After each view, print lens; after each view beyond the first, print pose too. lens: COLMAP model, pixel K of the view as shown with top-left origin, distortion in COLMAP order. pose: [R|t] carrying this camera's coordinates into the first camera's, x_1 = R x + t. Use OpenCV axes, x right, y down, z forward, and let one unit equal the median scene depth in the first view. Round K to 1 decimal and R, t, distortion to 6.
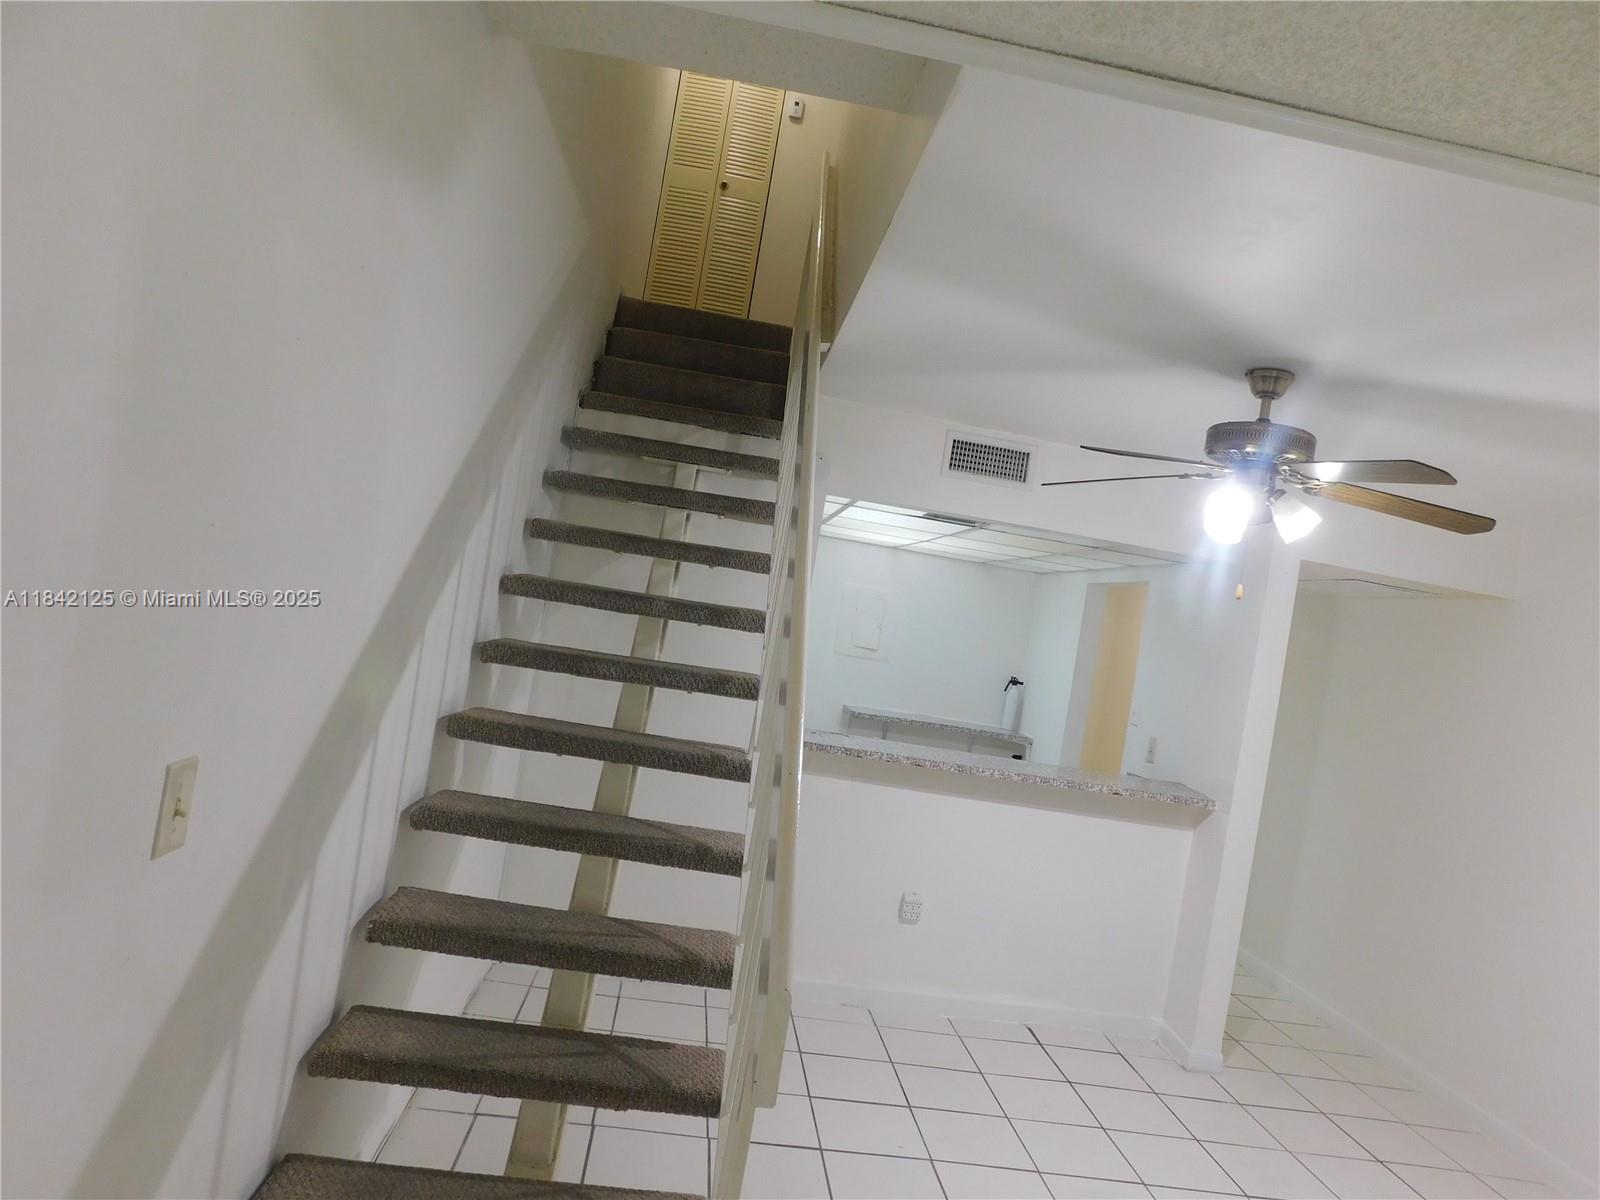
lens RADIAL K [[1068.9, 0, 800.0], [0, 1068.9, 600.0], [0, 0, 1]] dist [-0.028069, 0.001603]
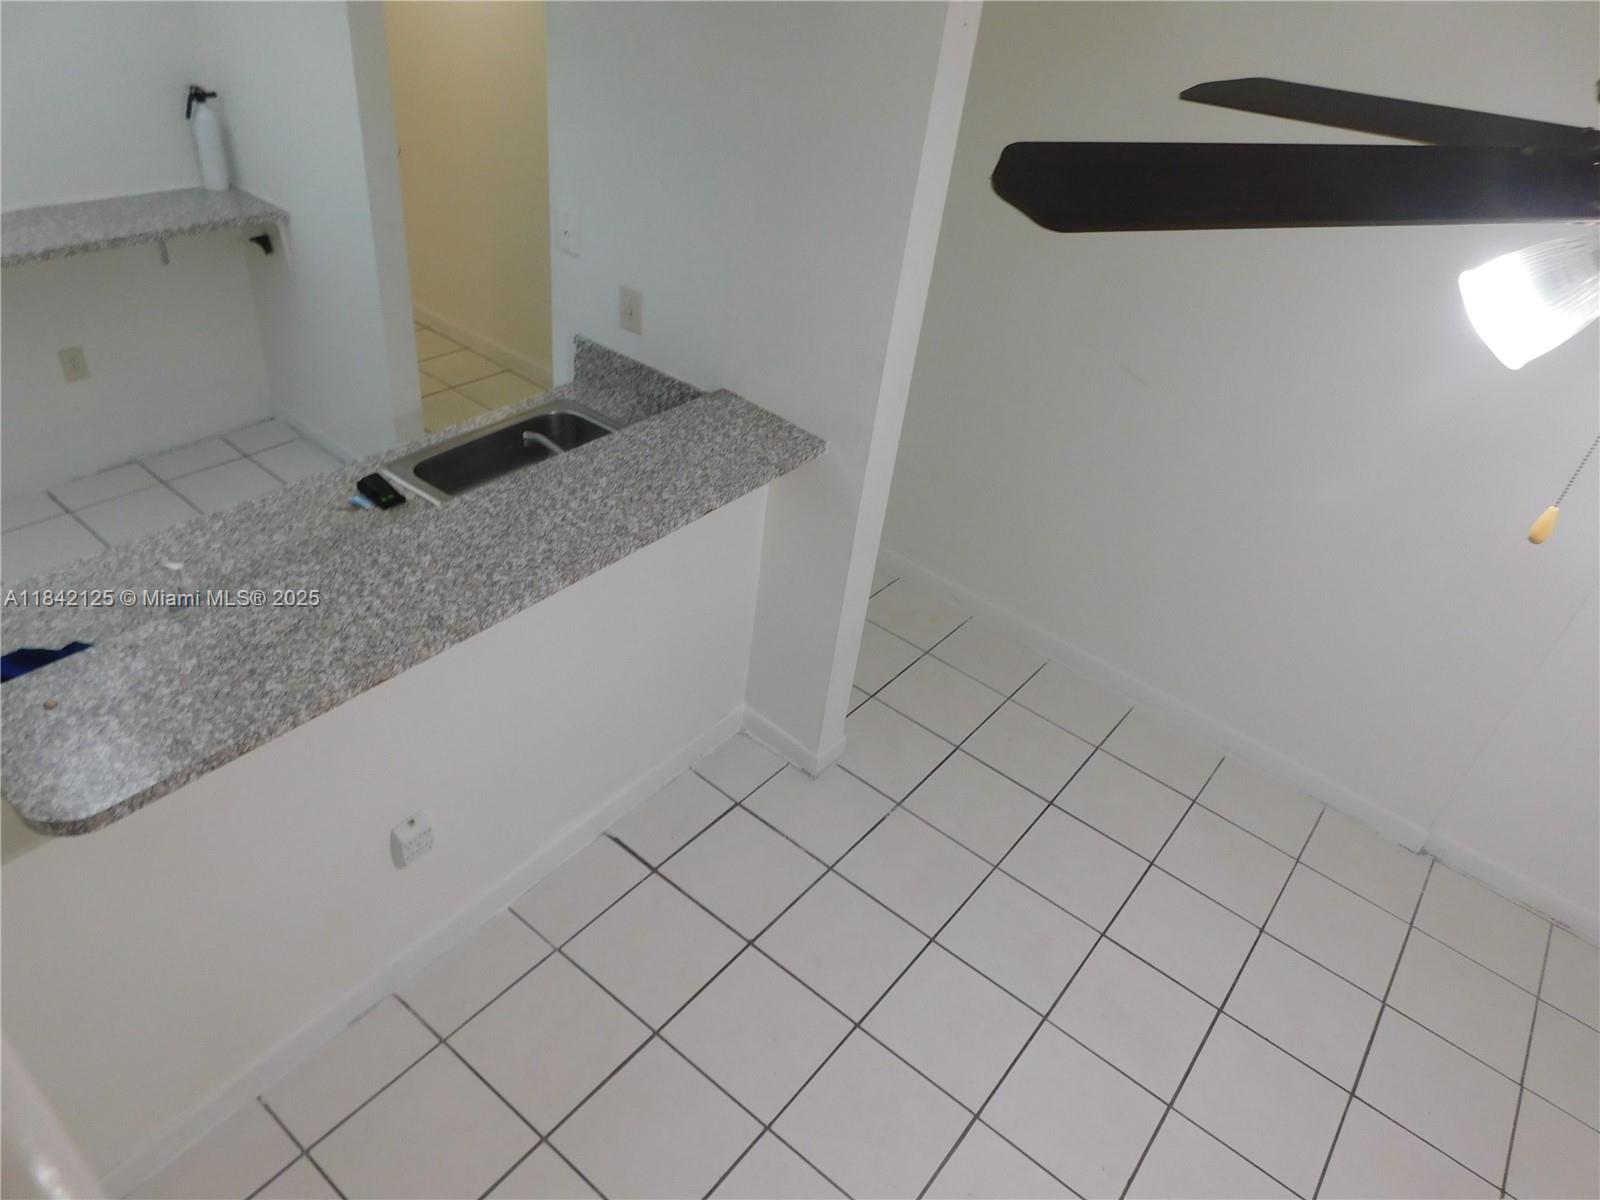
lens RADIAL K [[1068.9, 0, 800.0], [0, 1068.9, 600.0], [0, 0, 1]] dist [-0.028069, 0.001603]
pose [[0.693933, -0.480641, 0.536135, 0.016214], [-0.008789, 0.738882, 0.673778, -0.167083], [-0.719986, -0.472268, 0.508511, 0.737960]]
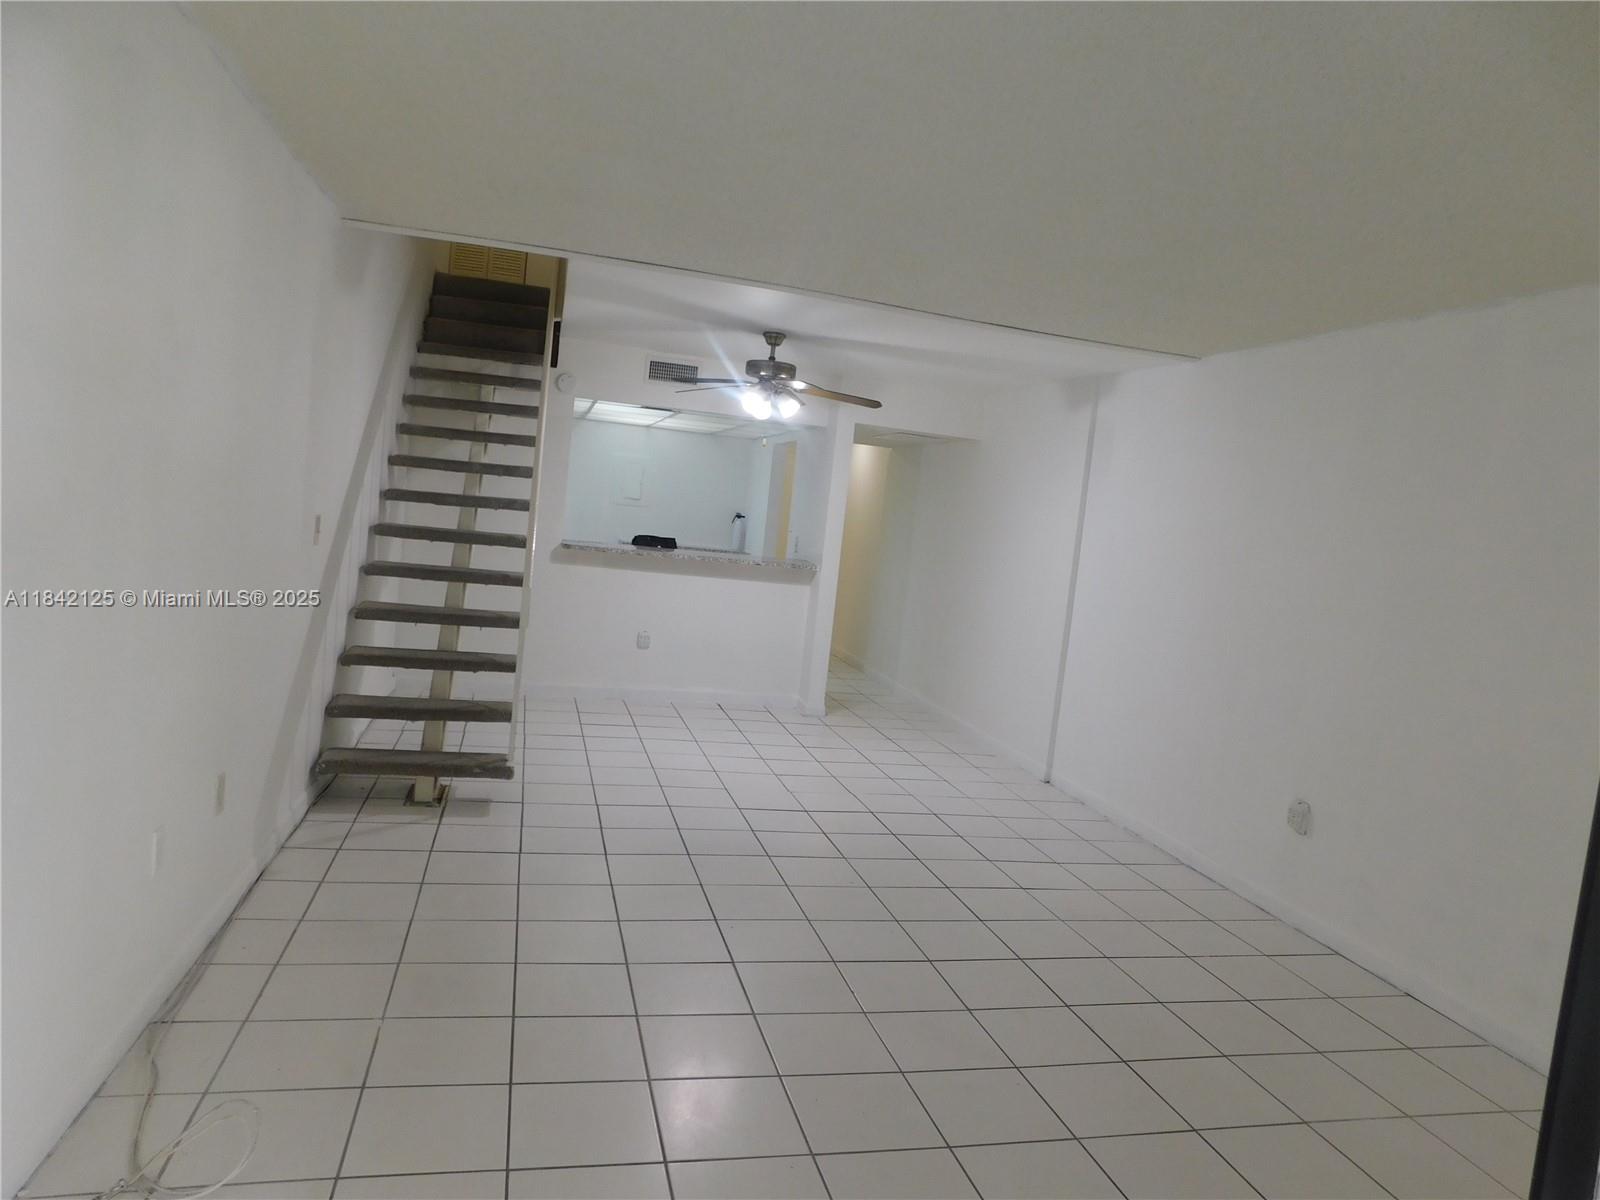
lens RADIAL K [[1068.9, 0, 800.0], [0, 1068.9, 600.0], [0, 0, 1]] dist [-0.028069, 0.001603]
pose [[0.986719, -0.073038, 0.145088, 0.118325], [0.055737, 0.991217, 0.119929, 0.036911], [-0.152573, -0.110249, 0.982124, -0.802522]]
